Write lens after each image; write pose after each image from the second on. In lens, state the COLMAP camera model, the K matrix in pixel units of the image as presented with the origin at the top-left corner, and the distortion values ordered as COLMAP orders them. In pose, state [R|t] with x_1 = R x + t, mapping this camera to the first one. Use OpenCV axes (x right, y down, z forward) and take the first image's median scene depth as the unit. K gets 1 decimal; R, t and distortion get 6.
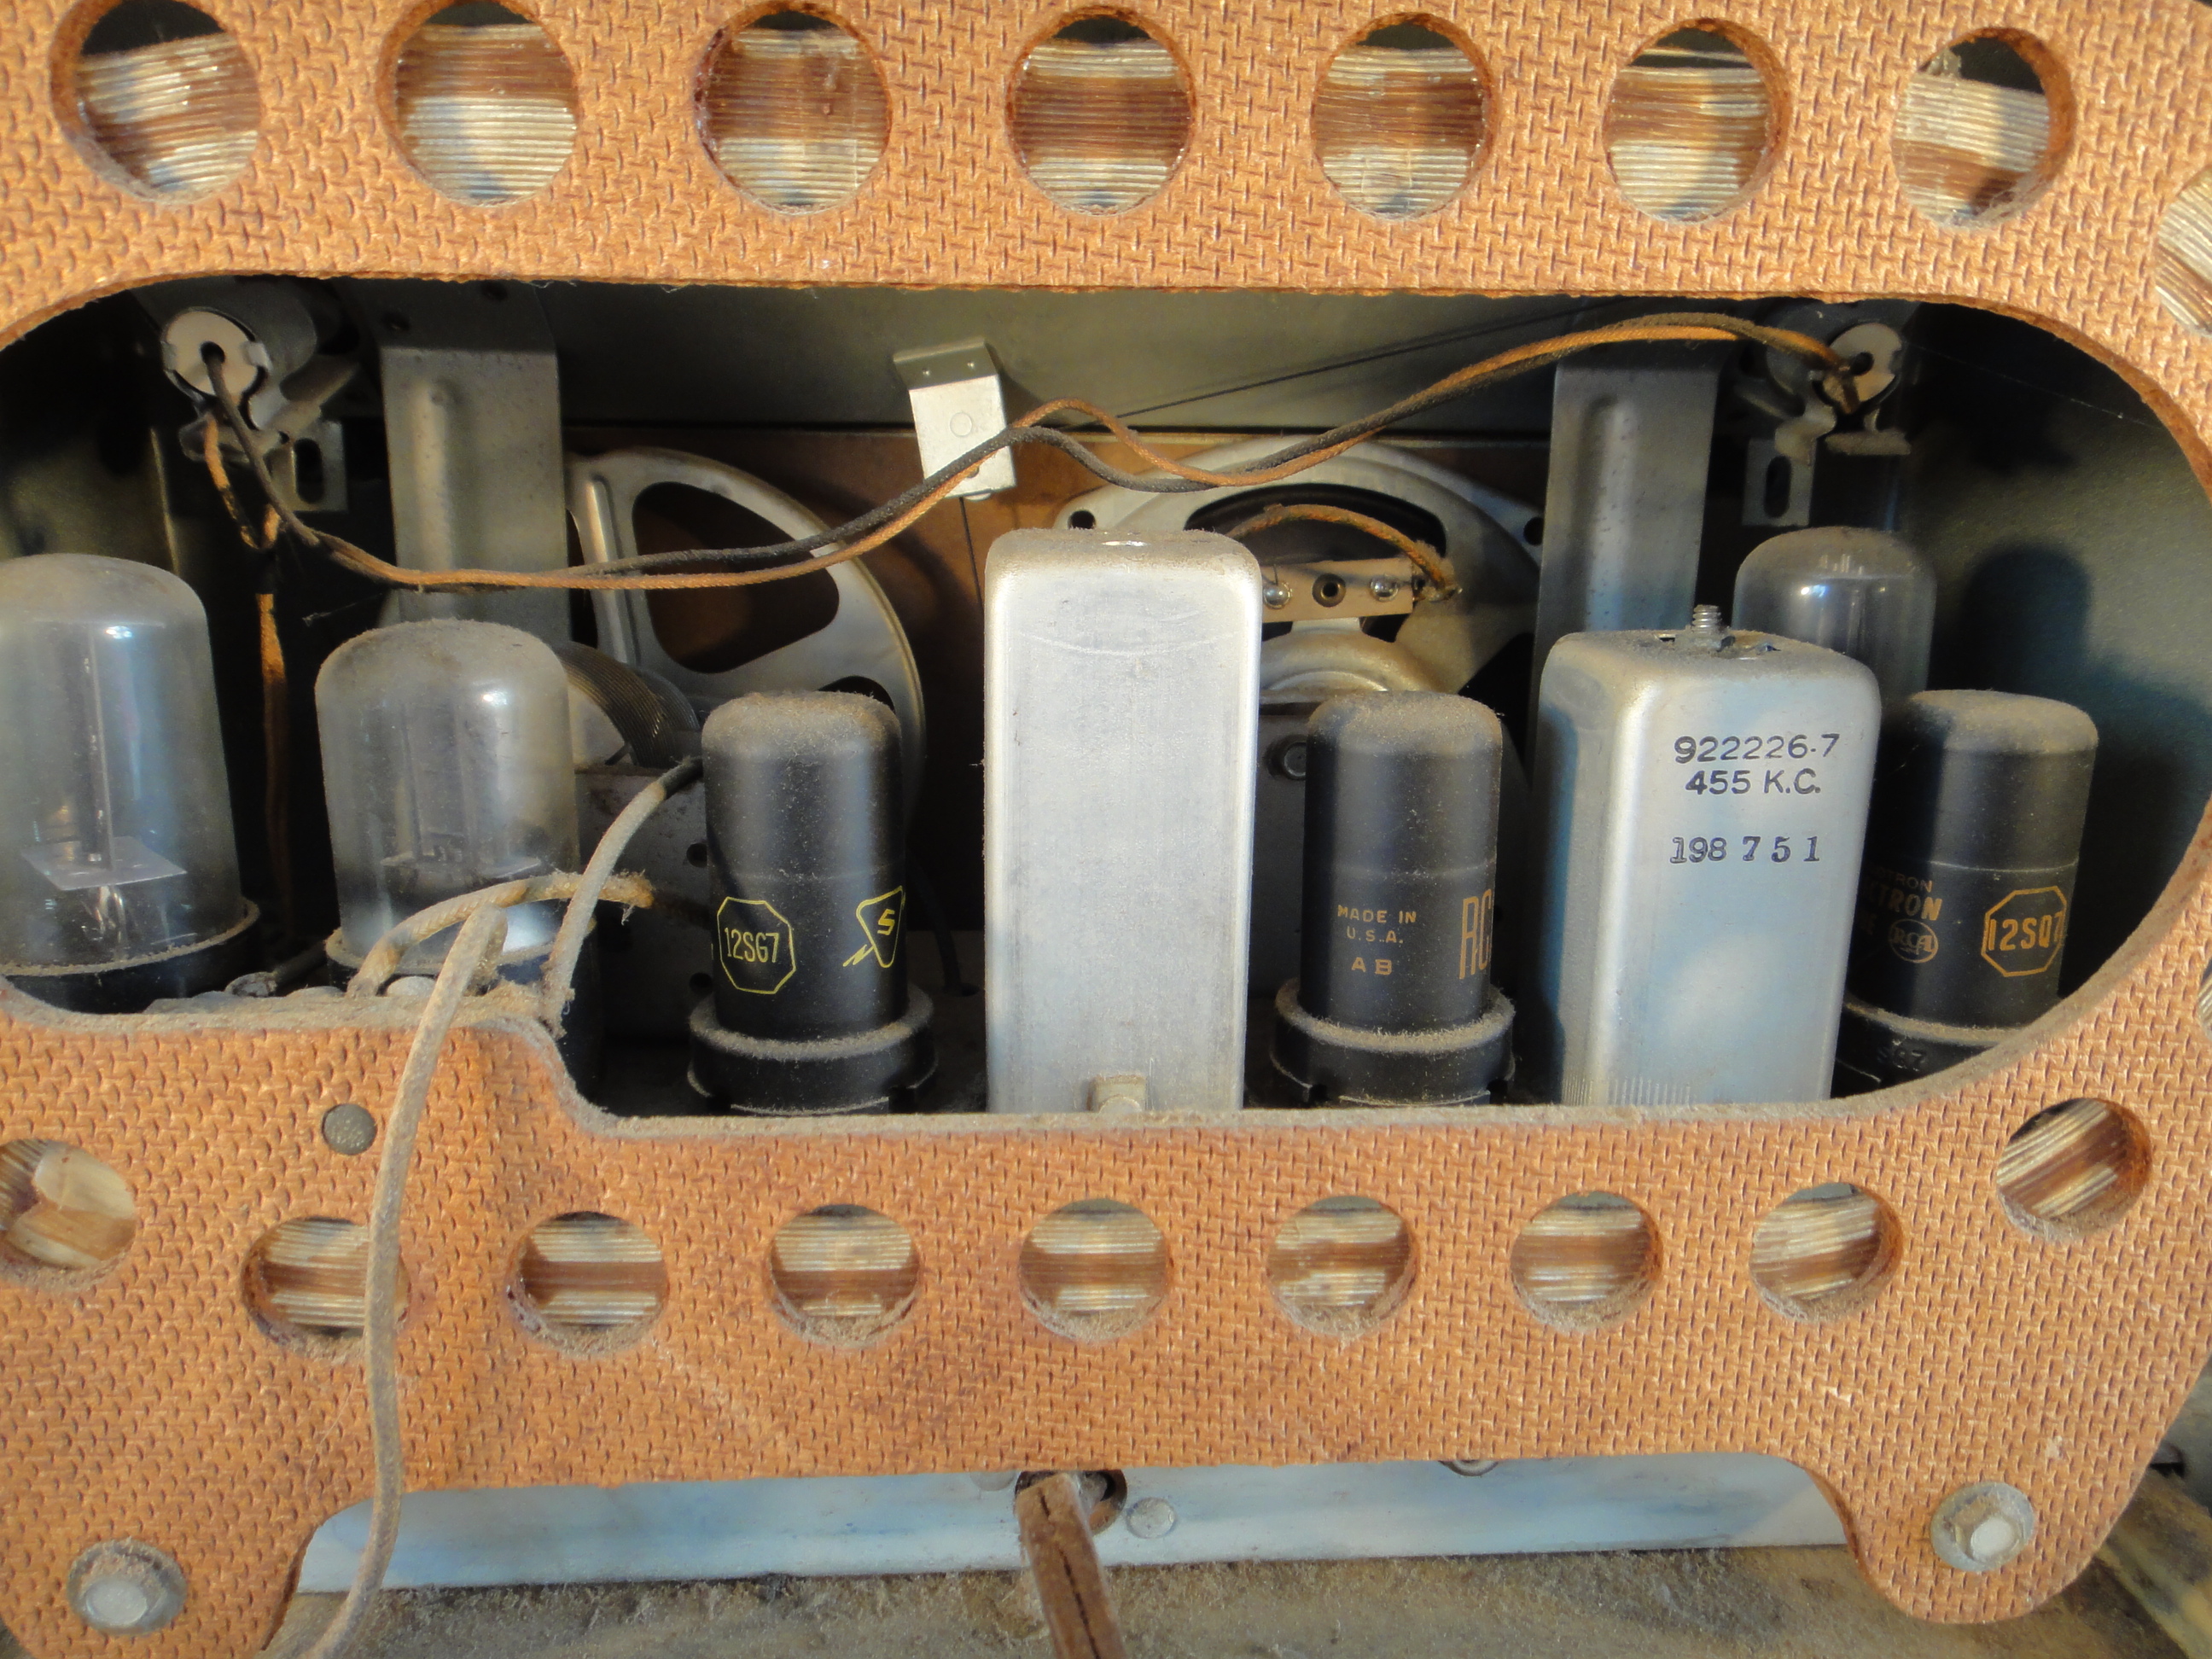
lens RADIAL K [[1599.0, 0, 1106.0], [0, 1599.0, 831.8], [0, 0, 1]] dist [0.001730, 0.010166]
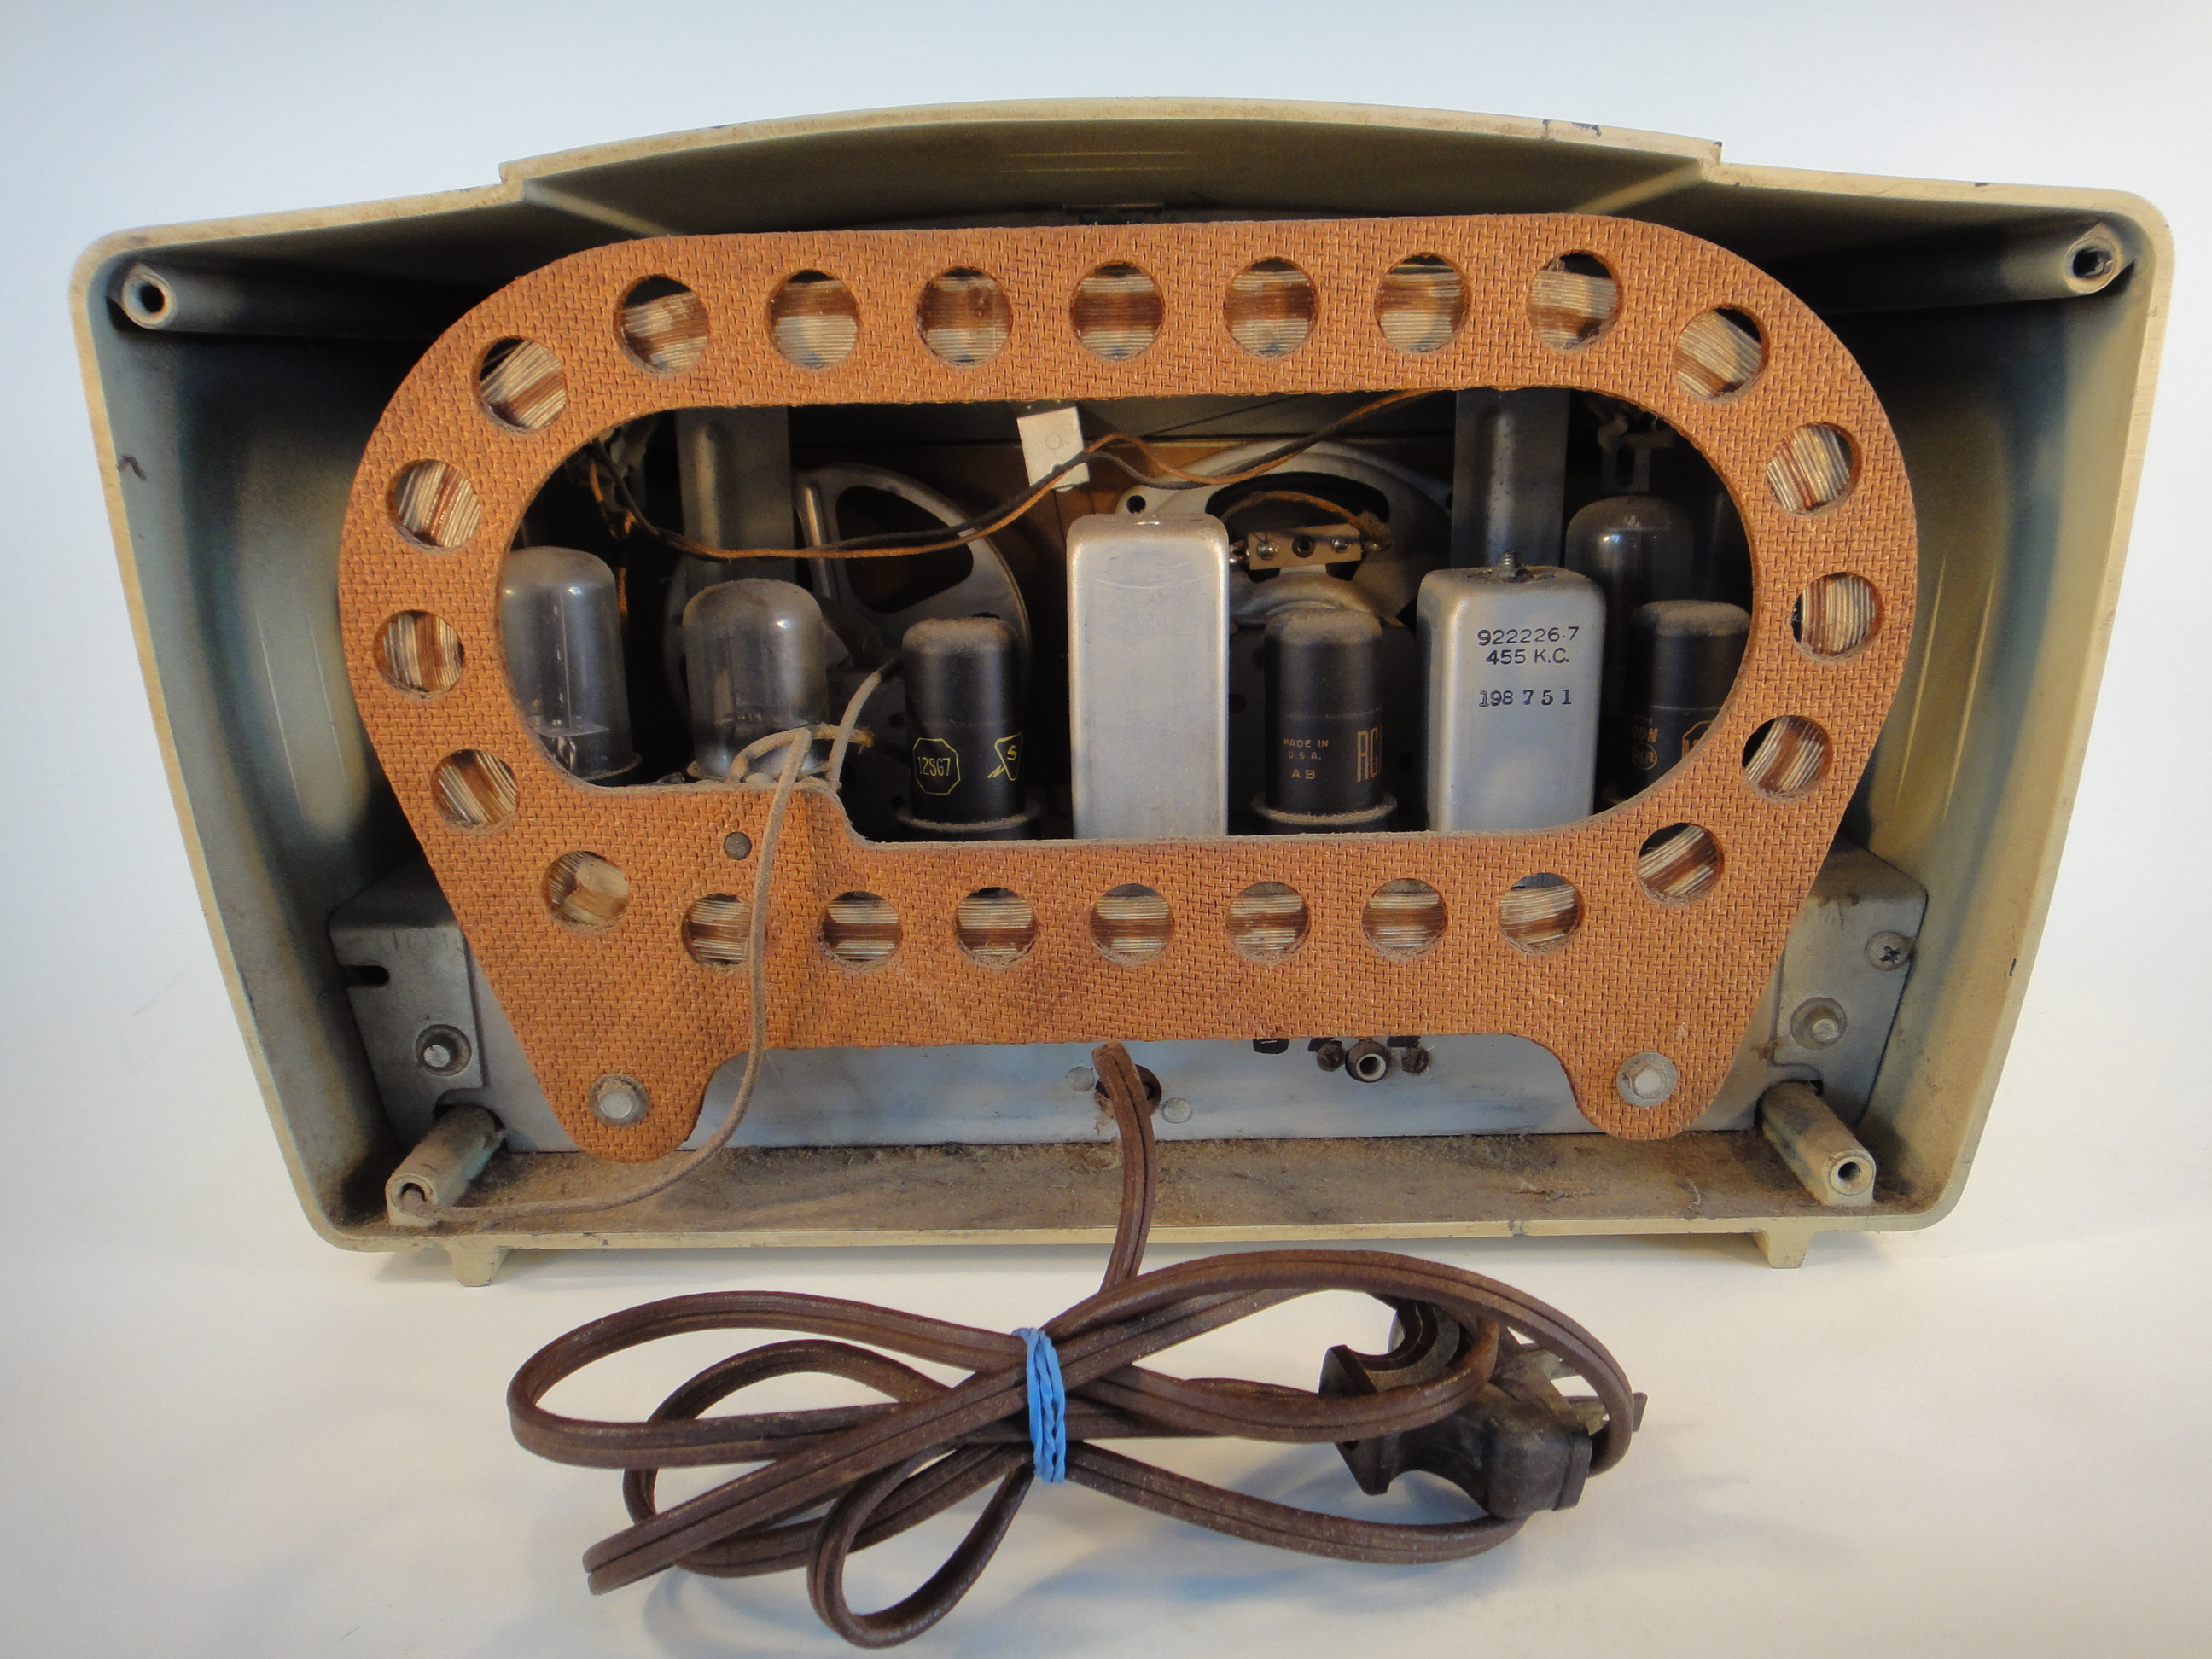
lens RADIAL K [[1599.0, 0, 1102.6], [0, 1599.0, 835.7], [0, 0, 1]] dist [0.001730, 0.010166]
pose [[0.997652, -0.014494, -0.066937, 0.081180], [0.016377, 0.999483, 0.027668, 0.116435], [0.066501, -0.028699, 0.997374, -0.795863]]
